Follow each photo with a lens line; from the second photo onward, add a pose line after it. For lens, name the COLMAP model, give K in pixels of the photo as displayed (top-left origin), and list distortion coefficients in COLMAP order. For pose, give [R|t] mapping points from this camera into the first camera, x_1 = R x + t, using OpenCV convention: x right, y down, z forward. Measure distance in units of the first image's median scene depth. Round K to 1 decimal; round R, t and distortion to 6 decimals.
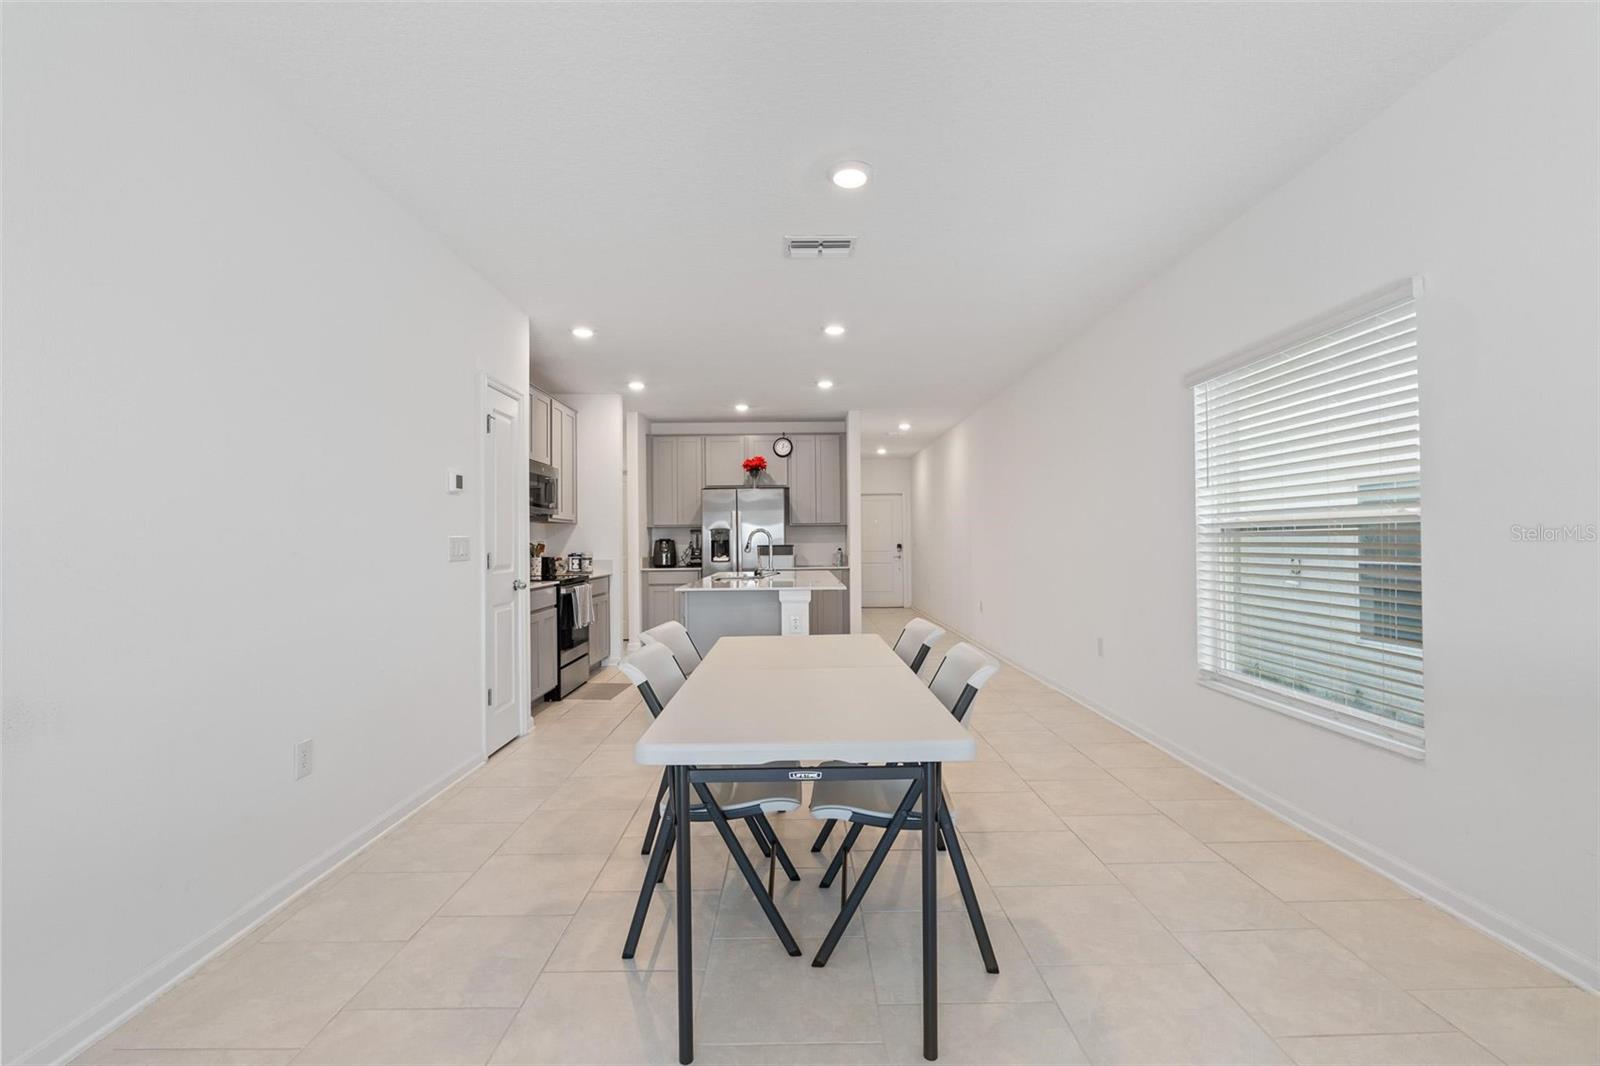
lens RADIAL K [[717.0, 0, 799.0], [0, 717.0, 534.8], [0, 0, 1]] dist [0.000164, 0.001809]
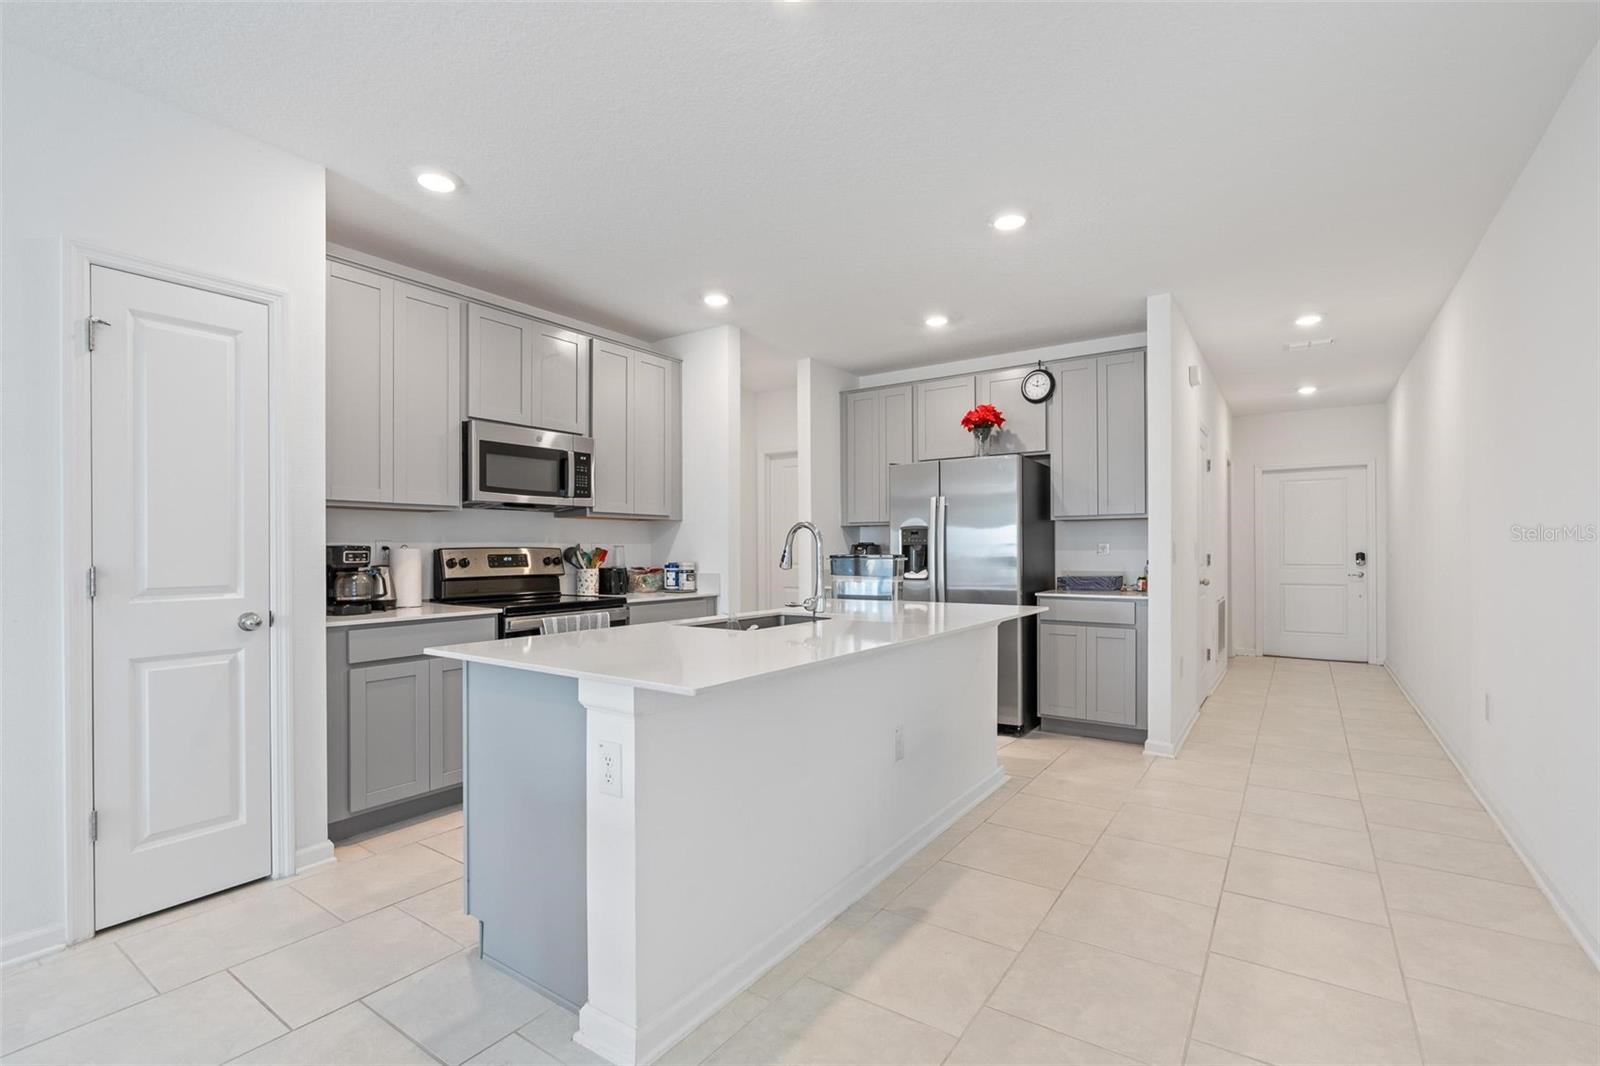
lens RADIAL K [[717.0, 0, 792.2], [0, 717.0, 542.1], [0, 0, 1]] dist [0.000164, 0.001809]
pose [[0.810413, 0.001012, -0.585858, 0.166988], [0.001961, 0.999988, 0.004439, 0.002202], [0.585856, -0.004746, 0.810402, 0.434987]]
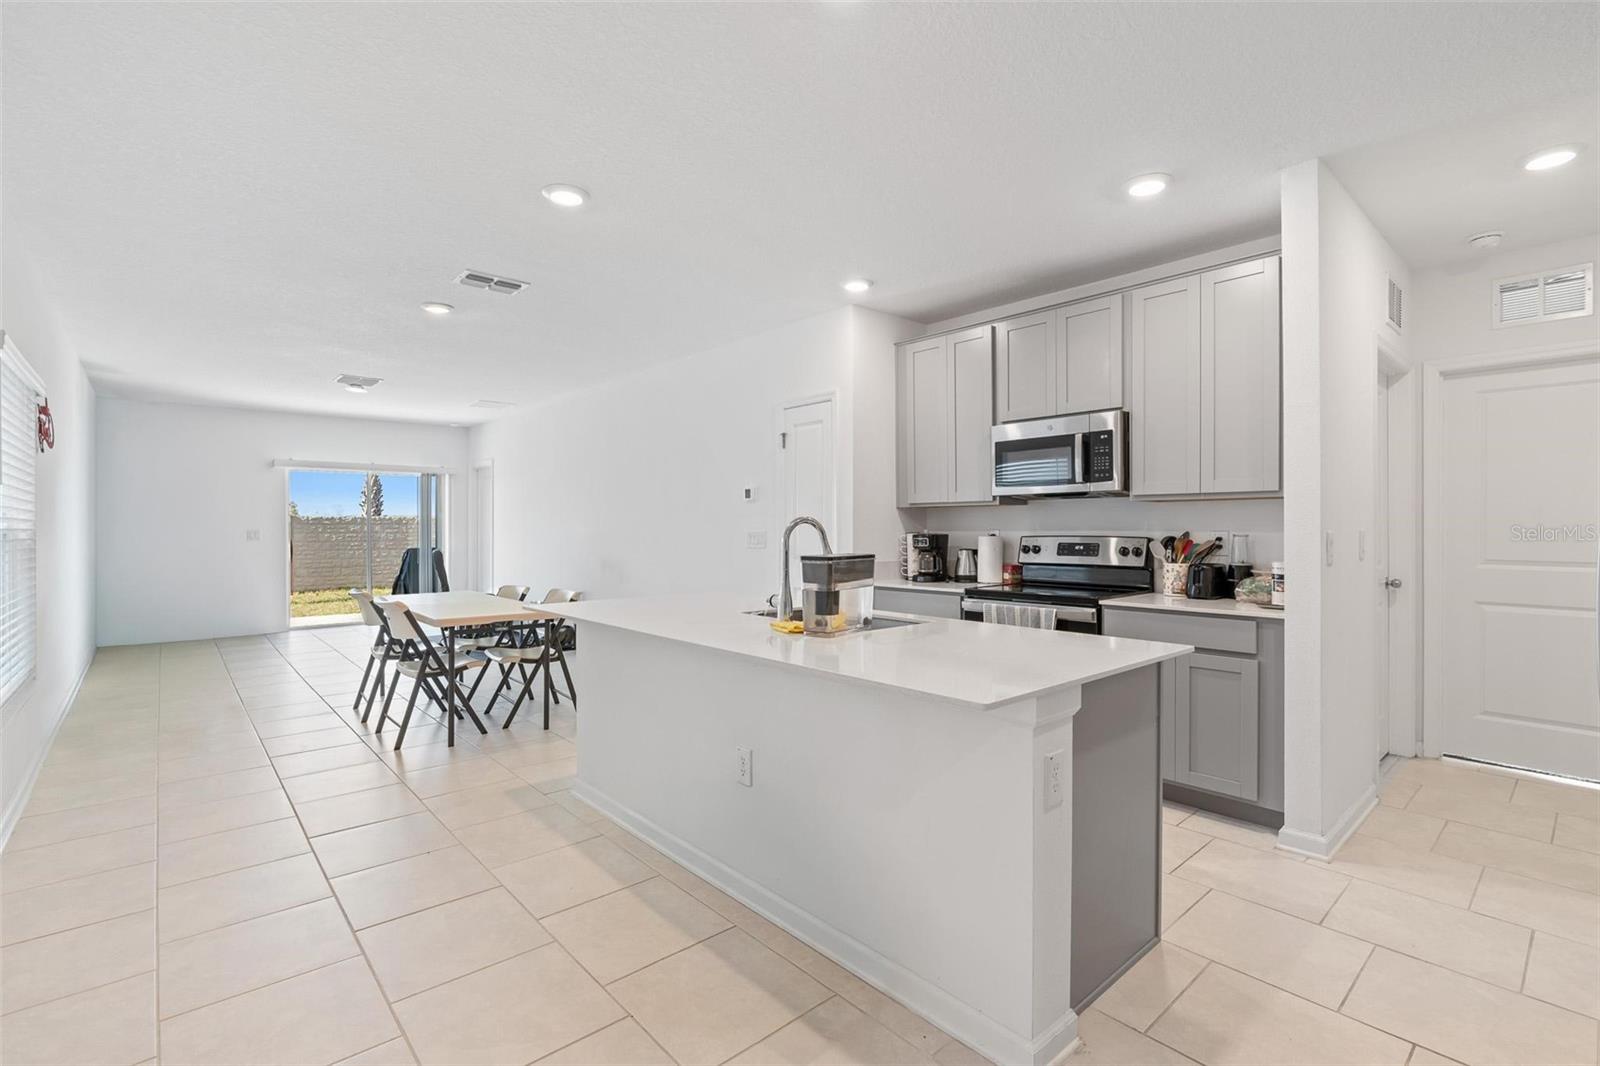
lens RADIAL K [[717.0, 0, 807.3], [0, 717.0, 523.0], [0, 0, 1]] dist [0.000164, 0.001809]
pose [[-0.749183, 0.007143, -0.662325, 0.186742], [0.013347, 0.999902, -0.004314, -0.001764], [0.662229, -0.012072, -0.749204, 0.961509]]
